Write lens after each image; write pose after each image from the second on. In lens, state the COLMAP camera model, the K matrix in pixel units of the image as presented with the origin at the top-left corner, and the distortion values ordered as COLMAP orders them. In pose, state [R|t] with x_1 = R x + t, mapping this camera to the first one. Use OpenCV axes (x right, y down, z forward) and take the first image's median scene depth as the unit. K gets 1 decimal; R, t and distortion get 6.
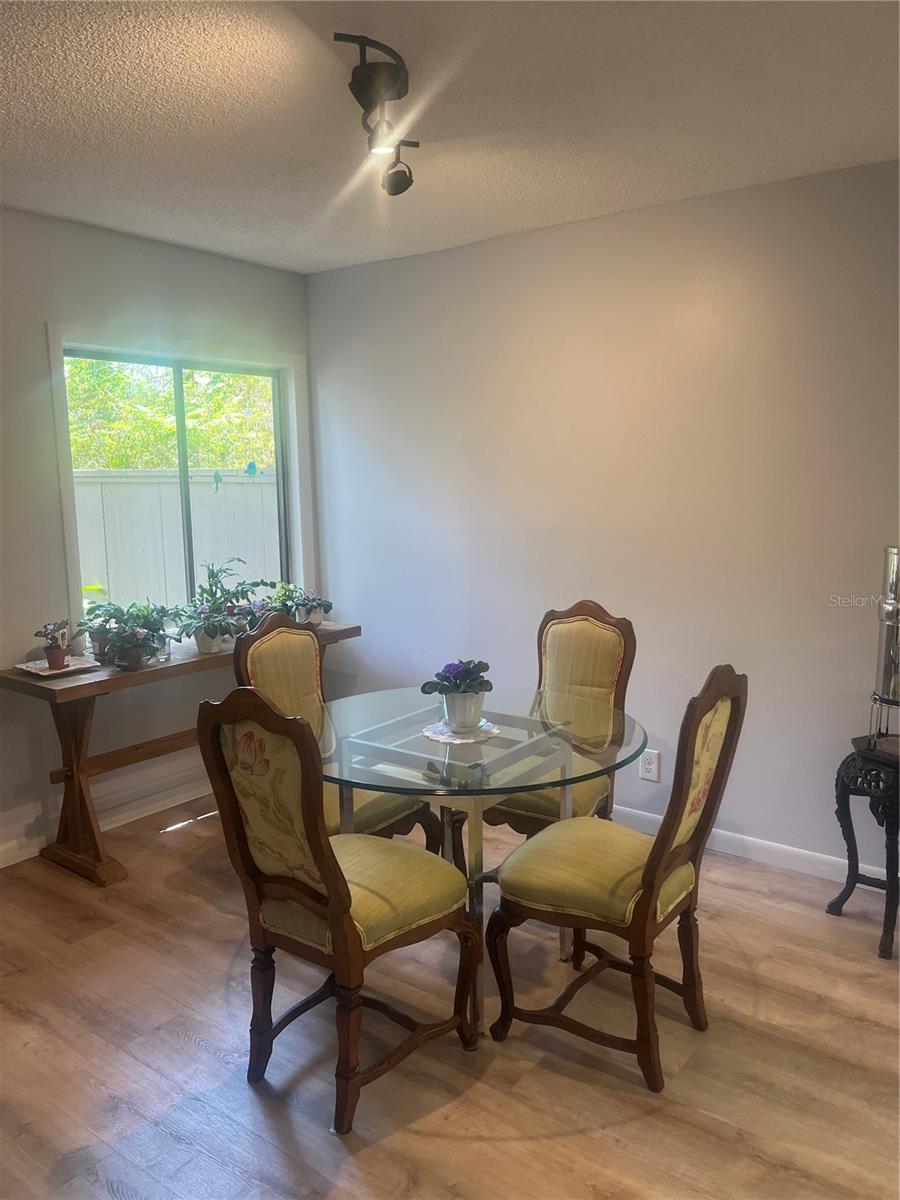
lens RADIAL K [[908.2, 0, 450.0], [0, 908.2, 600.0], [0, 0, 1]] dist [0.007919, -0.036782]
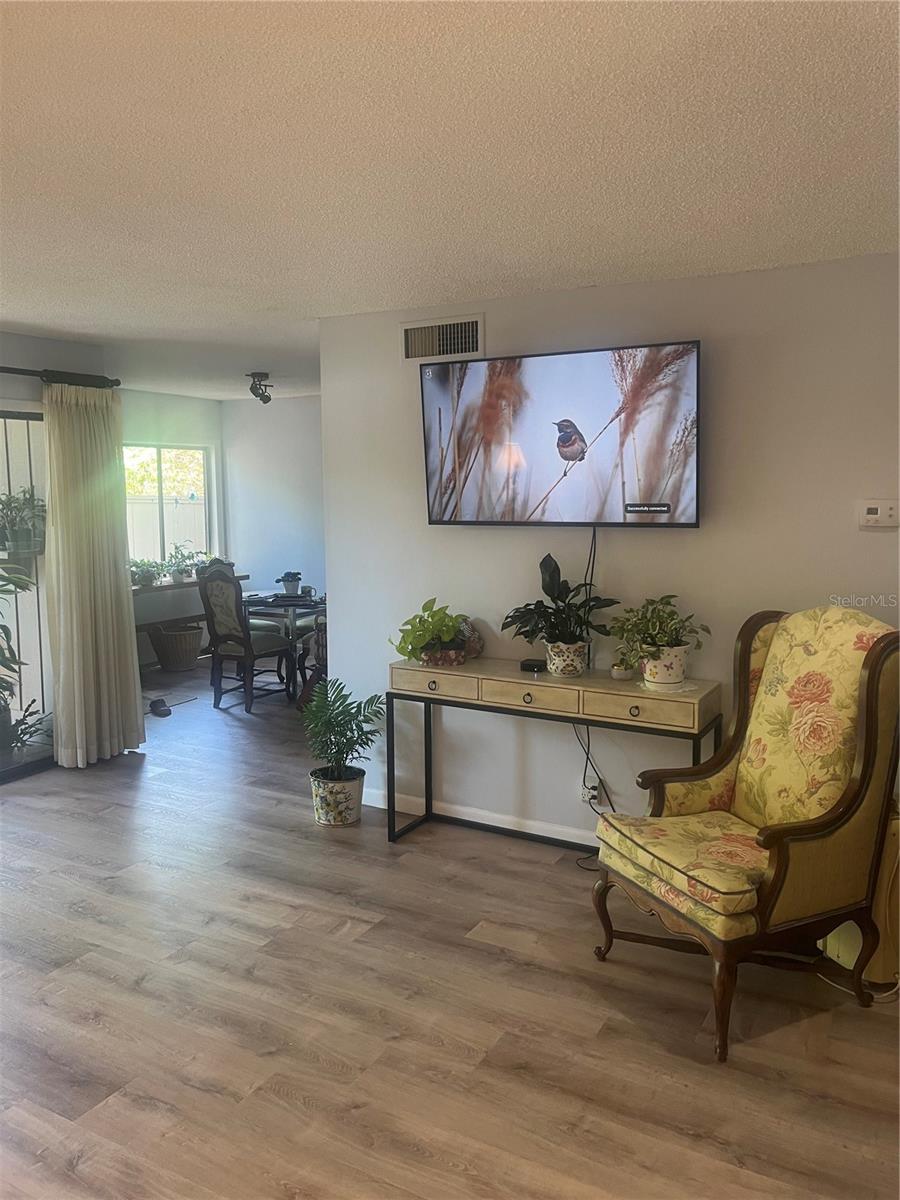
lens RADIAL K [[908.2, 0, 450.0], [0, 908.2, 600.0], [0, 0, 1]] dist [0.007919, -0.036782]
pose [[0.990354, 0.004714, 0.138479, 0.070205], [-0.000412, 0.999517, -0.031075, 0.155919], [-0.138559, 0.030718, 0.989878, -1.133634]]
